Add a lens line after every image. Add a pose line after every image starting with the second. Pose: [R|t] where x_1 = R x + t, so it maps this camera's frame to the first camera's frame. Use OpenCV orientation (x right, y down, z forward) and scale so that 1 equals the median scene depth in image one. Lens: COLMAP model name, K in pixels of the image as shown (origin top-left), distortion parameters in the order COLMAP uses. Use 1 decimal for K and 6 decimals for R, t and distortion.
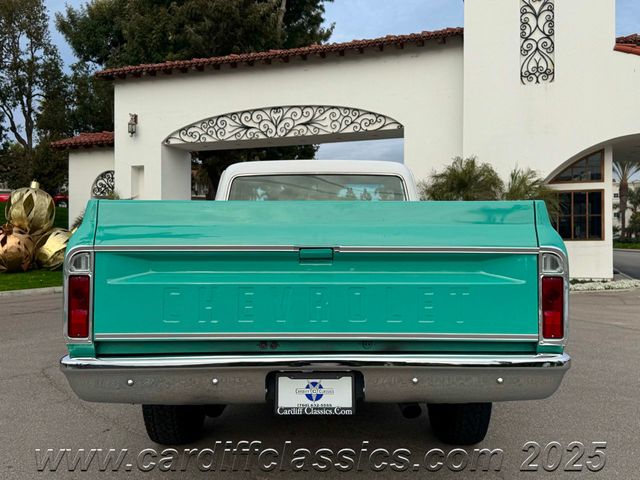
lens RADIAL K [[617.3, 0, 323.3], [0, 617.3, 241.2], [0, 0, 1]] dist [0.197149, -0.416301]
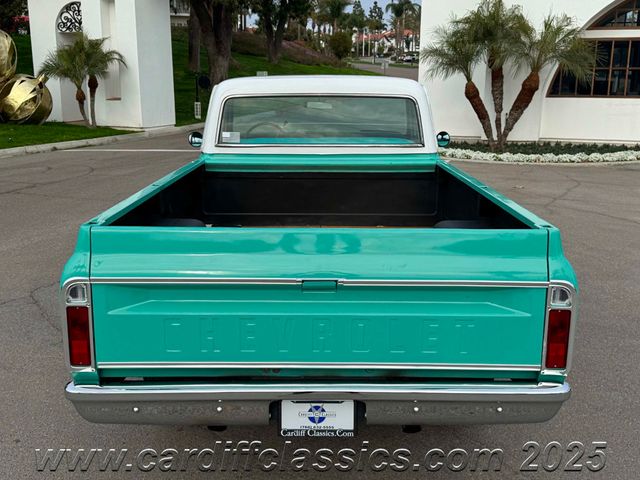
lens RADIAL K [[690.4, 0, 326.4], [0, 690.4, 237.2], [0, 0, 1]] dist [0.164829, -0.312526]
pose [[0.999984, 0.004906, 0.002675, -0.000466], [-0.005405, 0.970629, 0.240520, -0.039825], [-0.001417, -0.240530, 0.970641, -0.004117]]
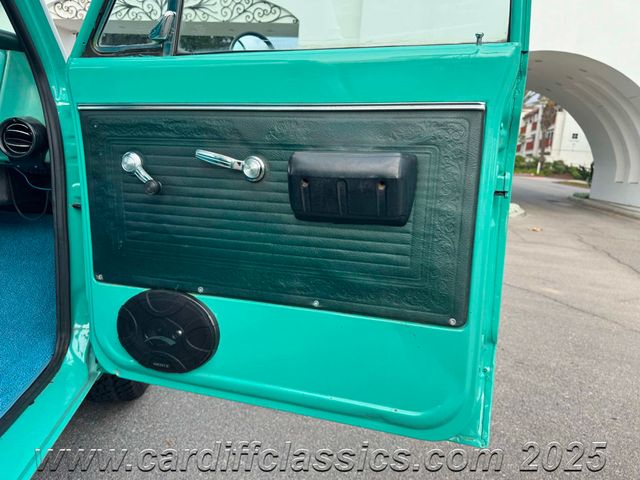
lens RADIAL K [[463.4, 0, 321.5], [0, 463.4, 241.7], [0, 0, 1]] dist [-0.005814, -0.003658]
pose [[0.986553, 0.046830, 0.156590, 0.065194], [-0.076799, 0.978541, 0.191207, 0.001896], [-0.144276, -0.200661, 0.968979, 0.250338]]
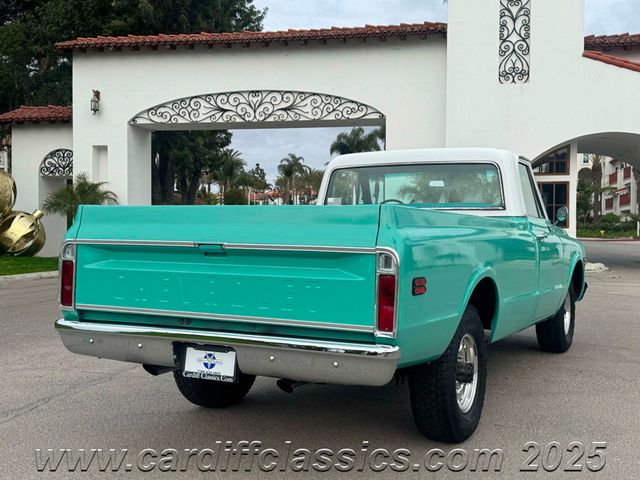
lens RADIAL K [[741.3, 0, 321.6], [0, 741.3, 242.0], [0, 0, 1]] dist [0.211988, -0.452490]
pose [[0.985409, 0.003312, 0.170170, -0.174057], [-0.006905, 0.999765, 0.020529, -0.000887], [-0.170062, -0.021404, 0.985201, -0.192254]]
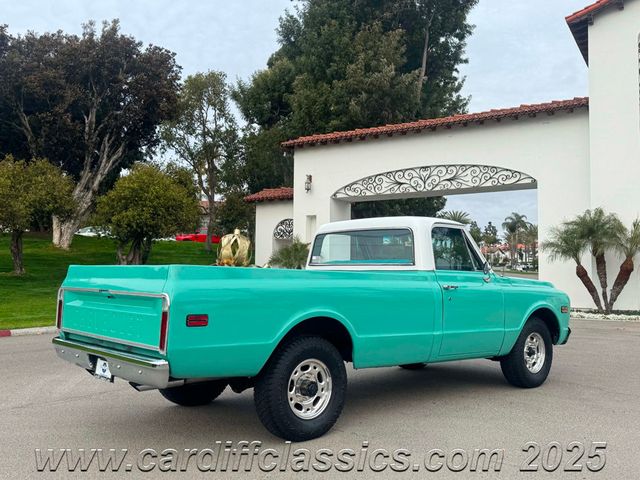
lens RADIAL K [[617.3, 0, 323.3], [0, 617.3, 241.2], [0, 0, 1]] dist [0.197149, -0.416301]
pose [[0.981875, -0.002503, -0.189514, -0.040678], [-0.007672, 0.998568, -0.052936, -0.003209], [0.189376, 0.053430, 0.980450, -0.226458]]
